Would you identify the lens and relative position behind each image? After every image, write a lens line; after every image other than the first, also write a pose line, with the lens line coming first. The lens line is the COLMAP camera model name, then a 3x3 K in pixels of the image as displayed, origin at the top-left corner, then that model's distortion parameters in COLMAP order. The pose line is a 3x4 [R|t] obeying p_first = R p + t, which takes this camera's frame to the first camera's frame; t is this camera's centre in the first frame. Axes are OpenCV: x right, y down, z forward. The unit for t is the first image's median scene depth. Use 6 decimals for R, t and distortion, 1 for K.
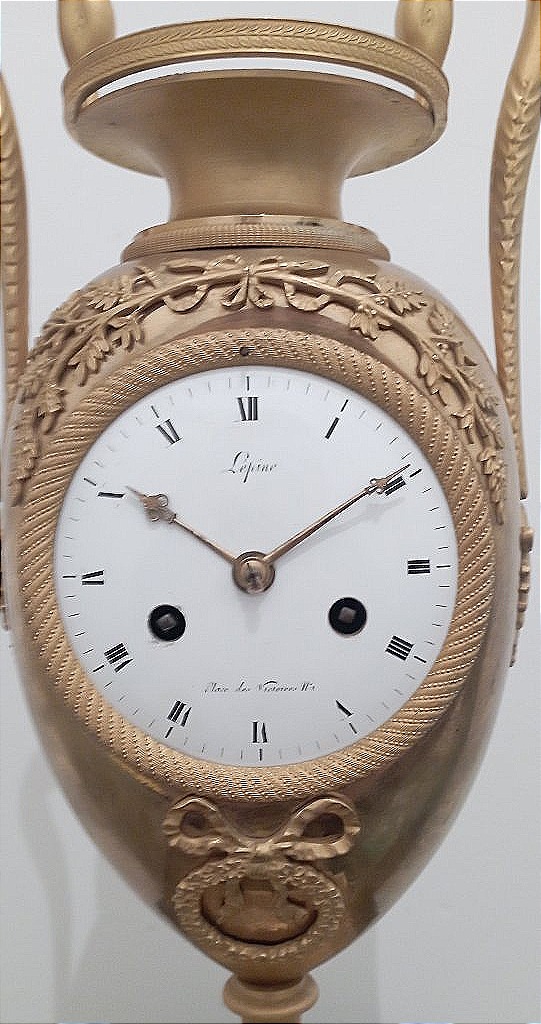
lens RADIAL K [[1769.2, 0, 284.5], [0, 1769.2, 613.9], [0, 0, 1]] dist [0.060347, 0.000000]
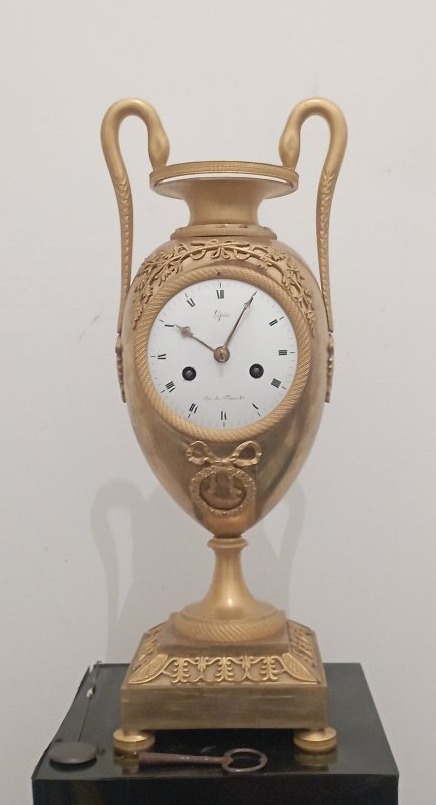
lens RADIAL K [[1396.1, 0, 218.5], [0, 1396.1, 396.9], [0, 0, 1]] dist [-0.062085, 0.000000]
pose [[0.999816, 0.005908, -0.018229, 0.016397], [-0.007067, 0.997913, -0.064179, 0.173541], [0.017812, 0.064296, 0.997772, -1.094804]]
